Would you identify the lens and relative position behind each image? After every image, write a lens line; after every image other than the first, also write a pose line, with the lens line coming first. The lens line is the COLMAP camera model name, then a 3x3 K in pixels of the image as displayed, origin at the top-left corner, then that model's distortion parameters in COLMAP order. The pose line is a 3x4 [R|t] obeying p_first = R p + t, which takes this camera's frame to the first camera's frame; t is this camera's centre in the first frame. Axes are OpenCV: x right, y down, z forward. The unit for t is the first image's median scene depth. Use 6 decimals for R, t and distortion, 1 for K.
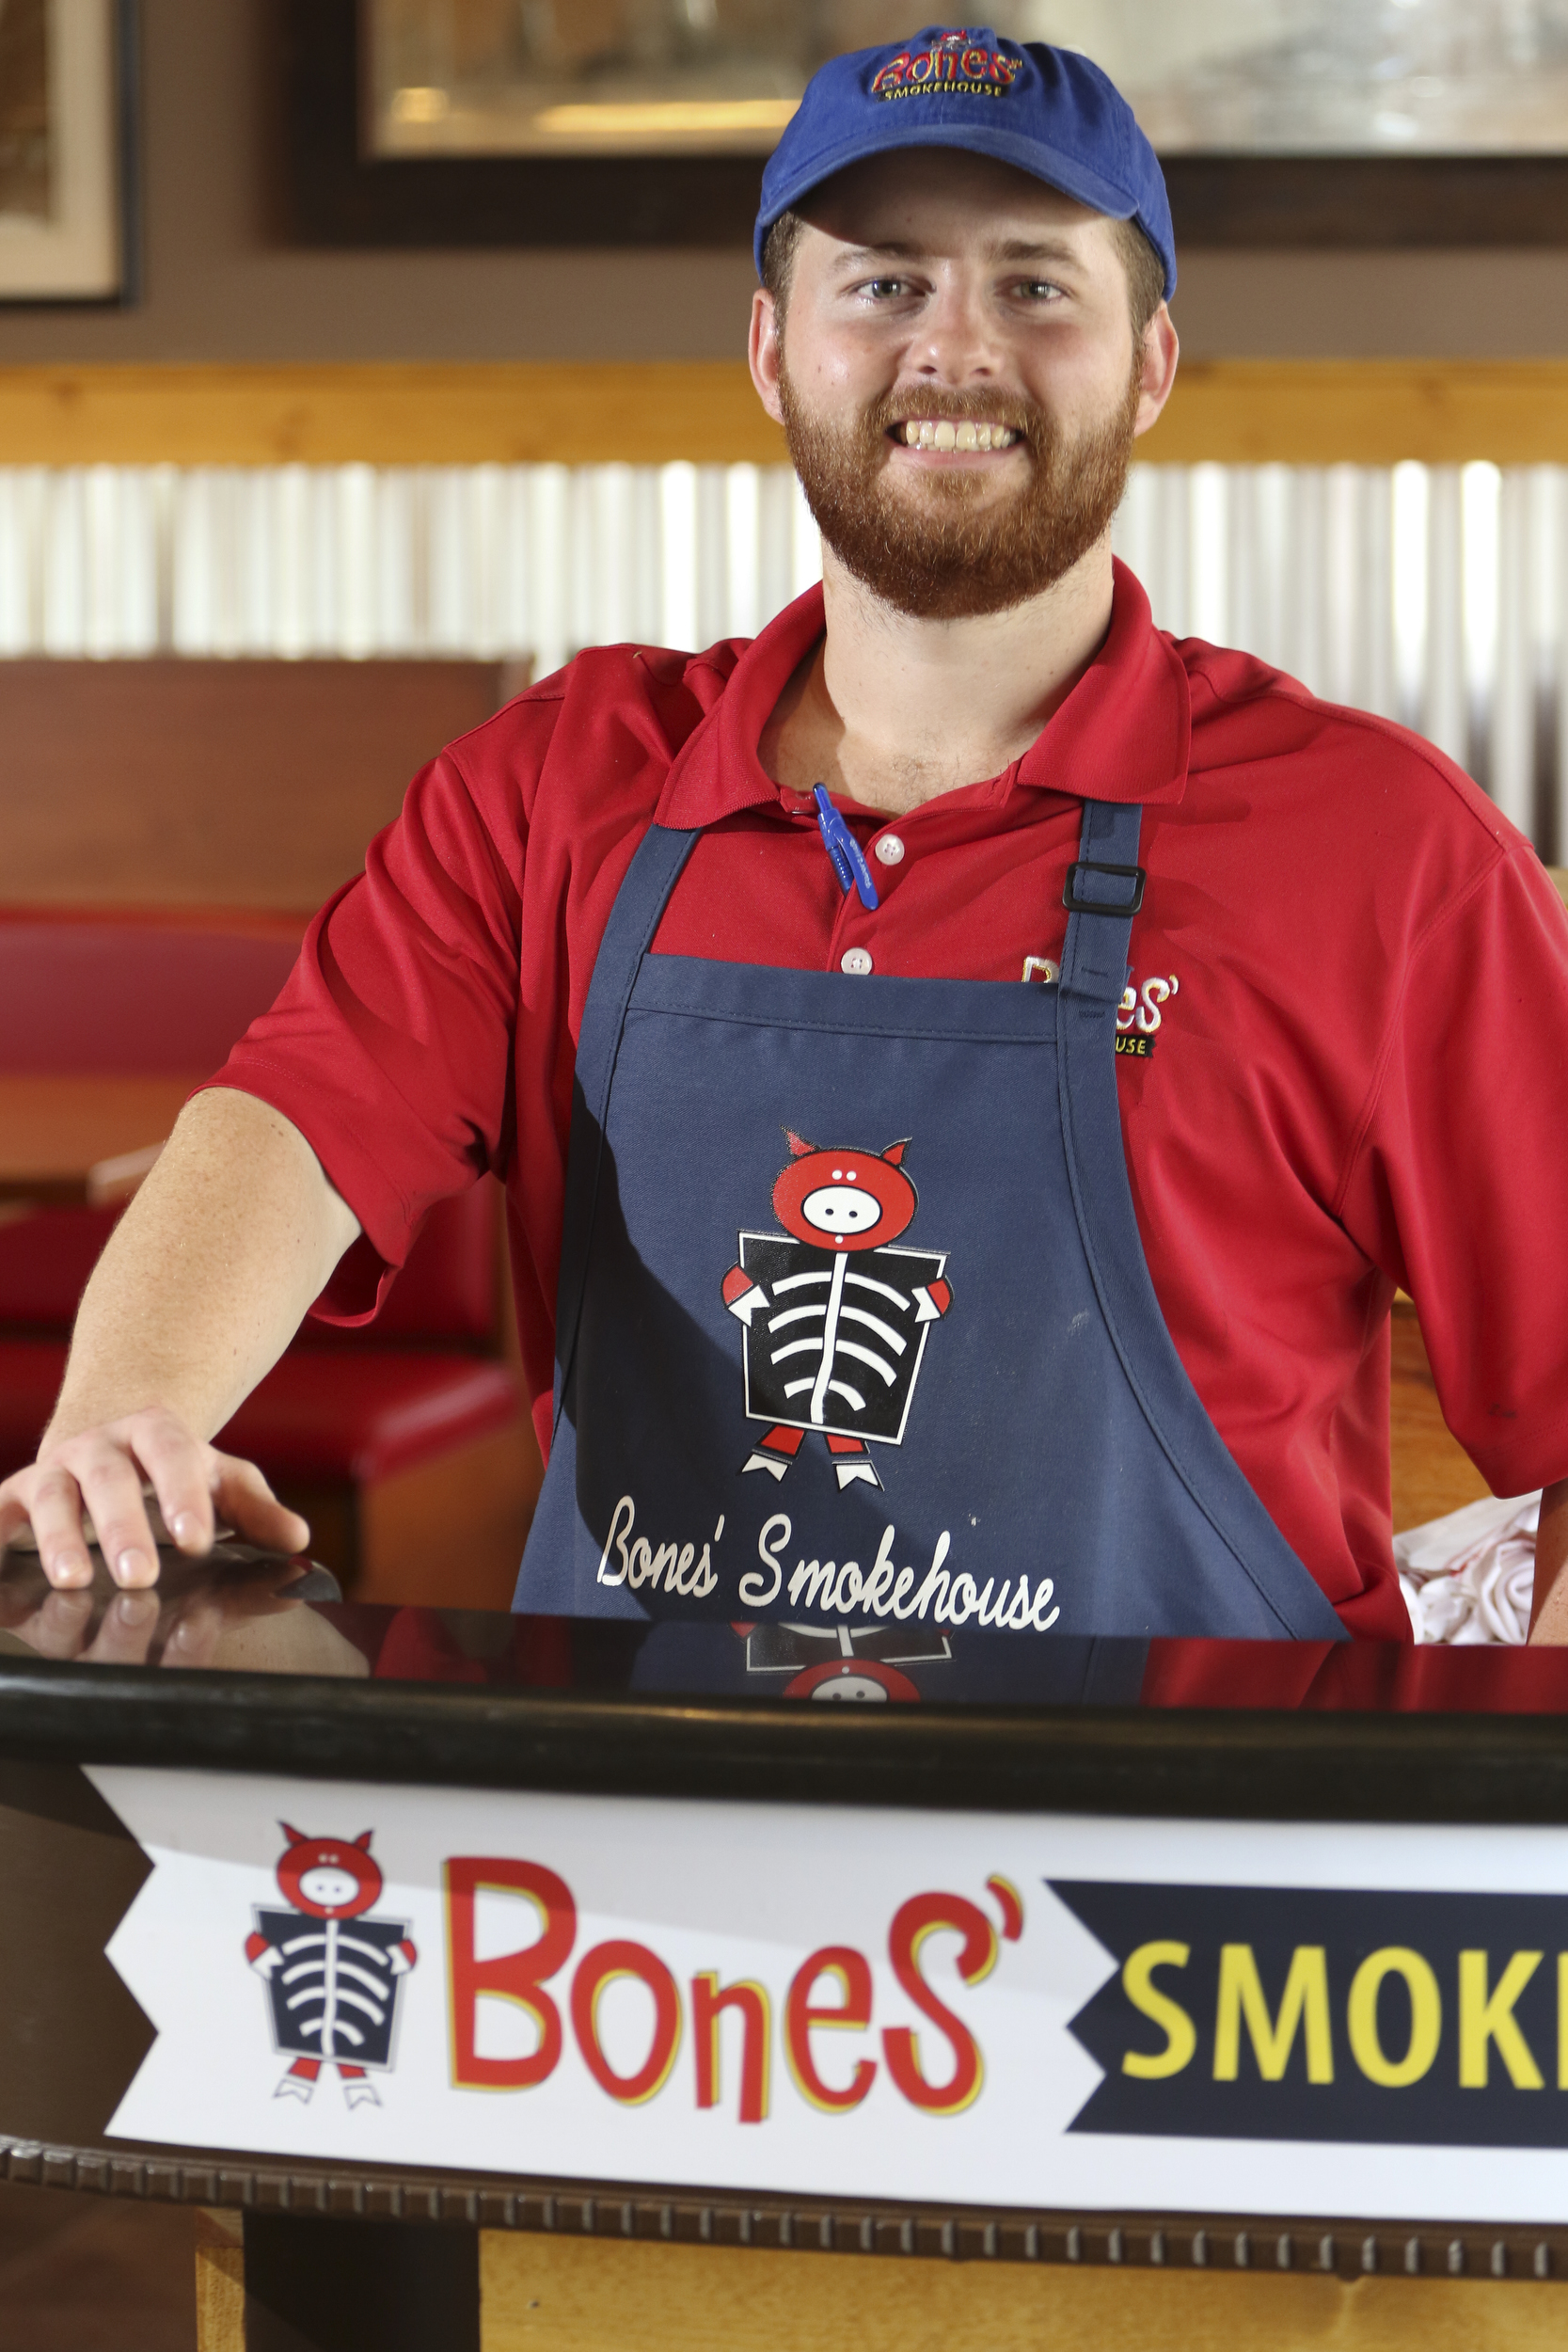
lens RADIAL K [[8865.5, 0, 783.7], [0, 8865.5, 1176.4], [0, 0, 1]] dist [-0.127778, 0.000000]
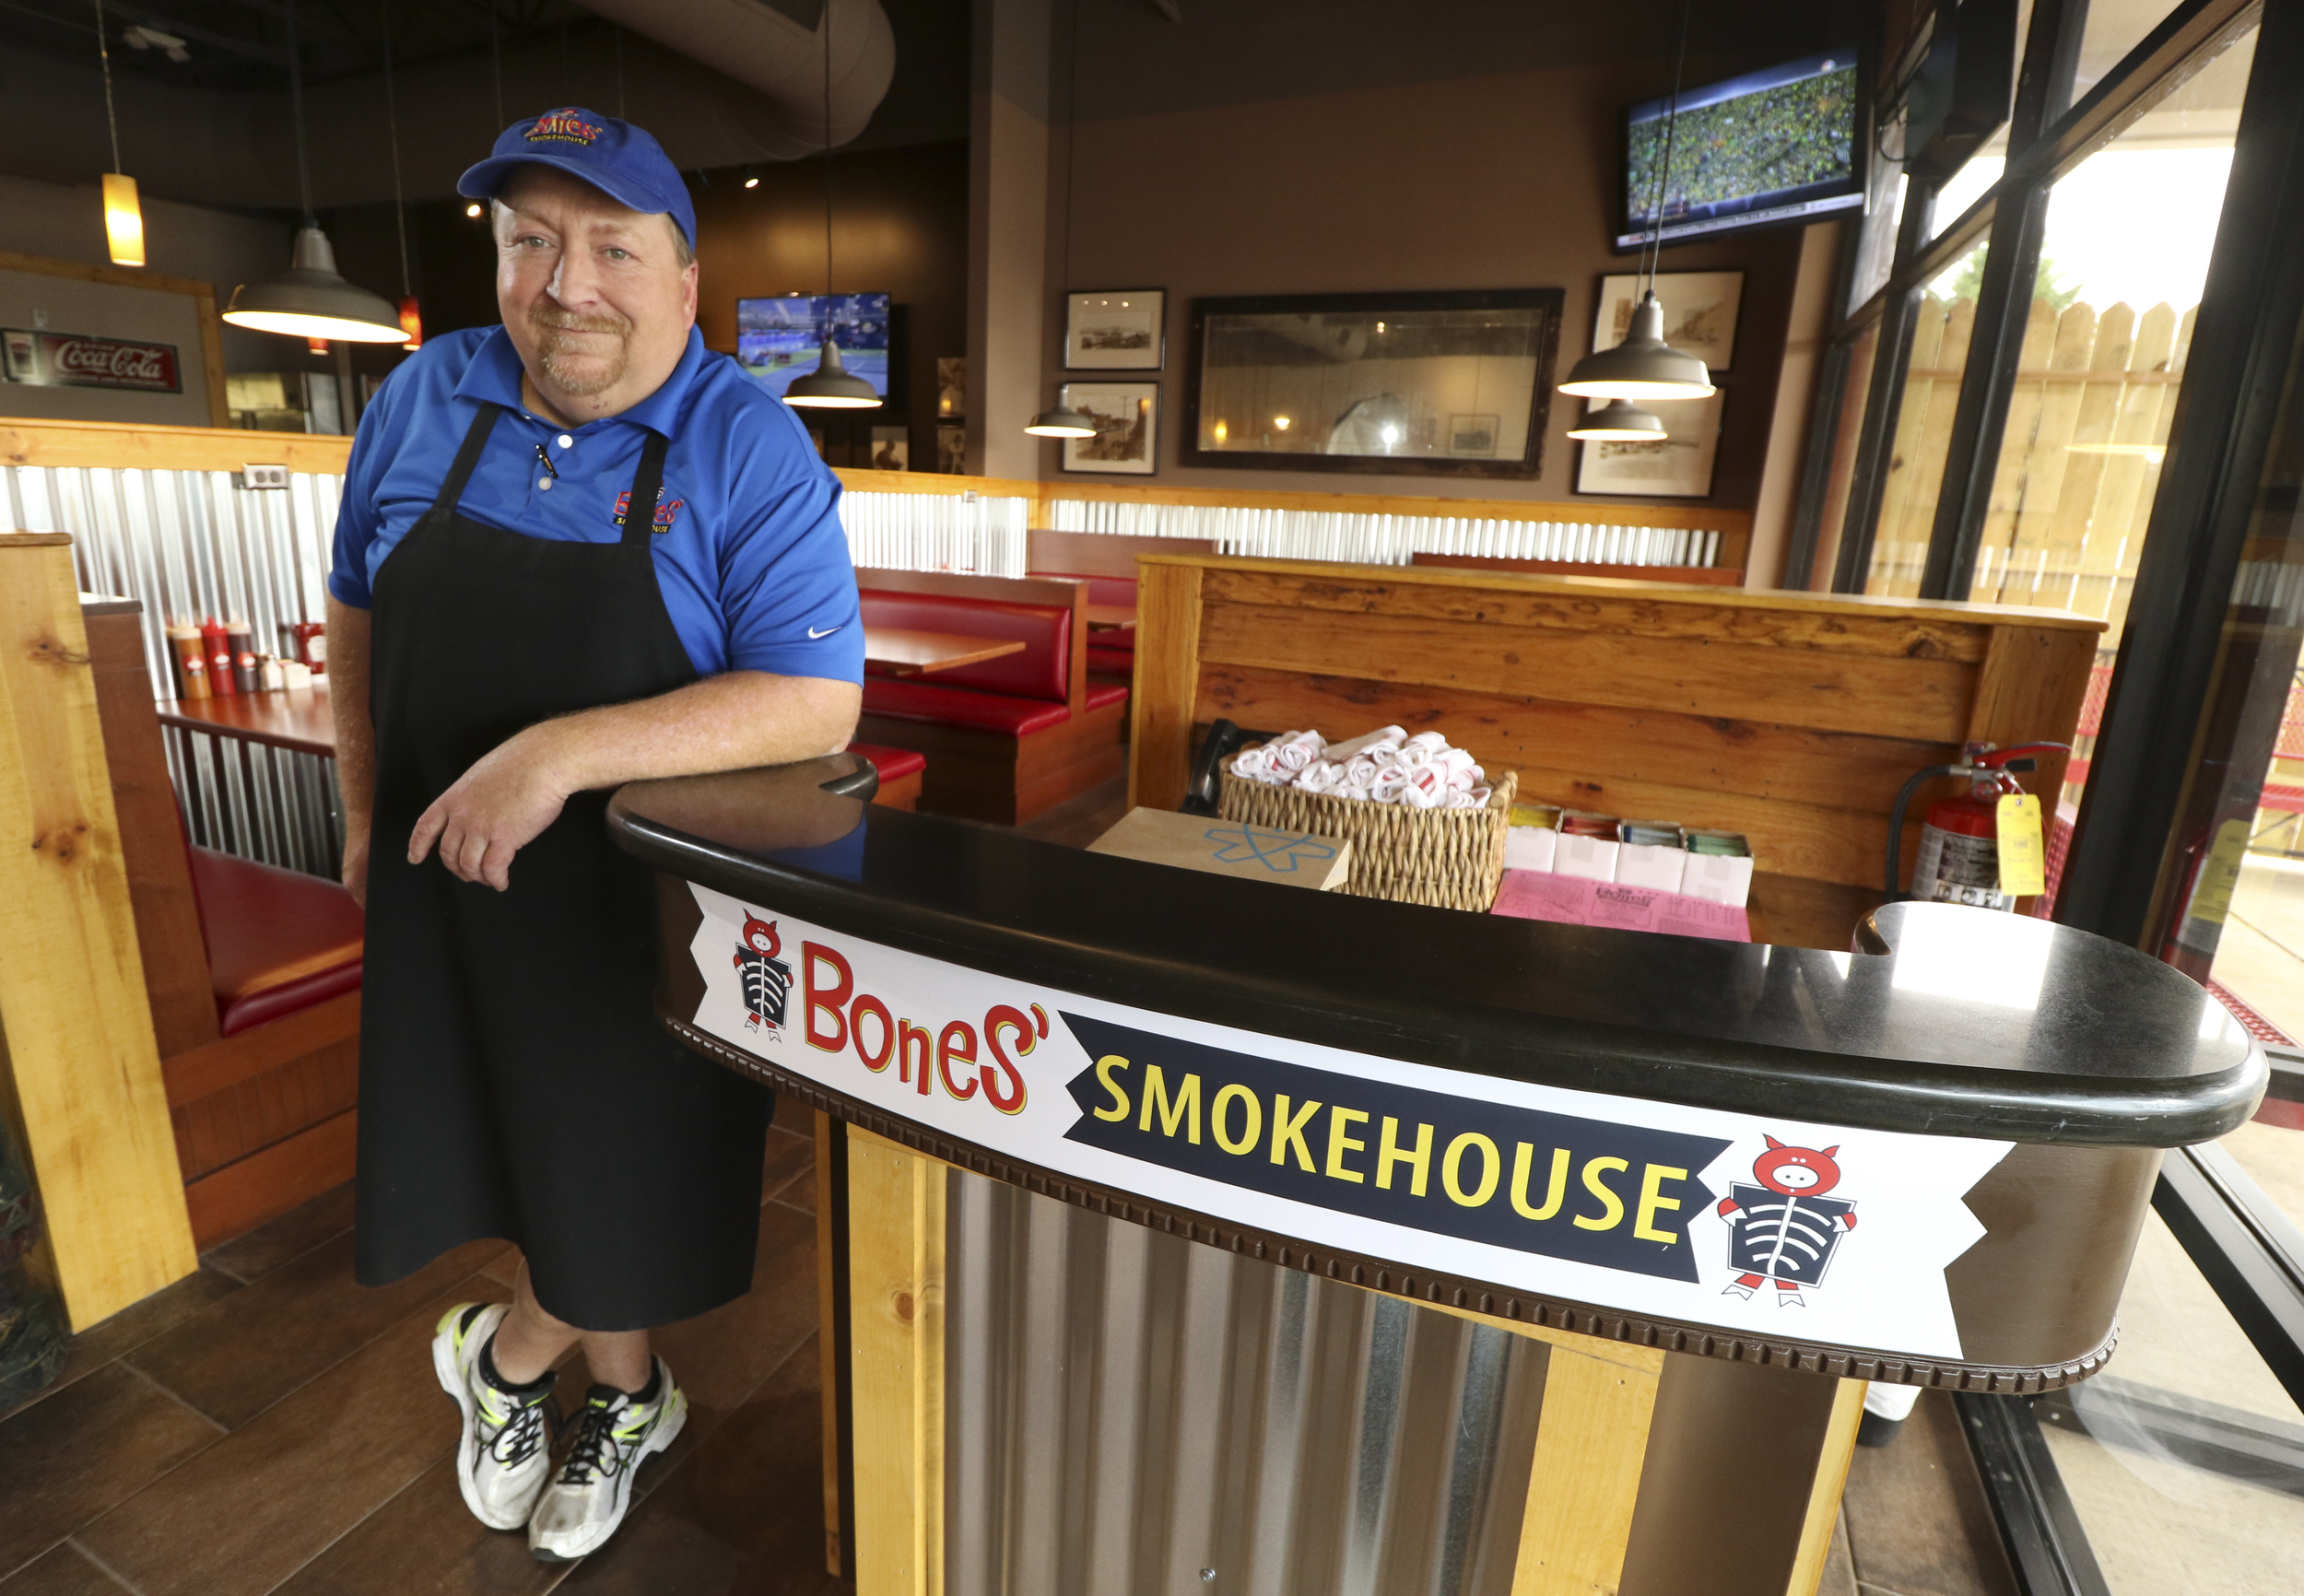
lens RADIAL K [[1163.2, 0, 1088.2], [0, 1163.2, 807.7], [0, 0, 1]] dist [-0.001886, -0.000201]
pose [[0.984097, 0.095284, -0.149916, 0.067298], [-0.071249, 0.984827, 0.158236, -0.002324], [0.162719, -0.145038, 0.975954, 0.757068]]
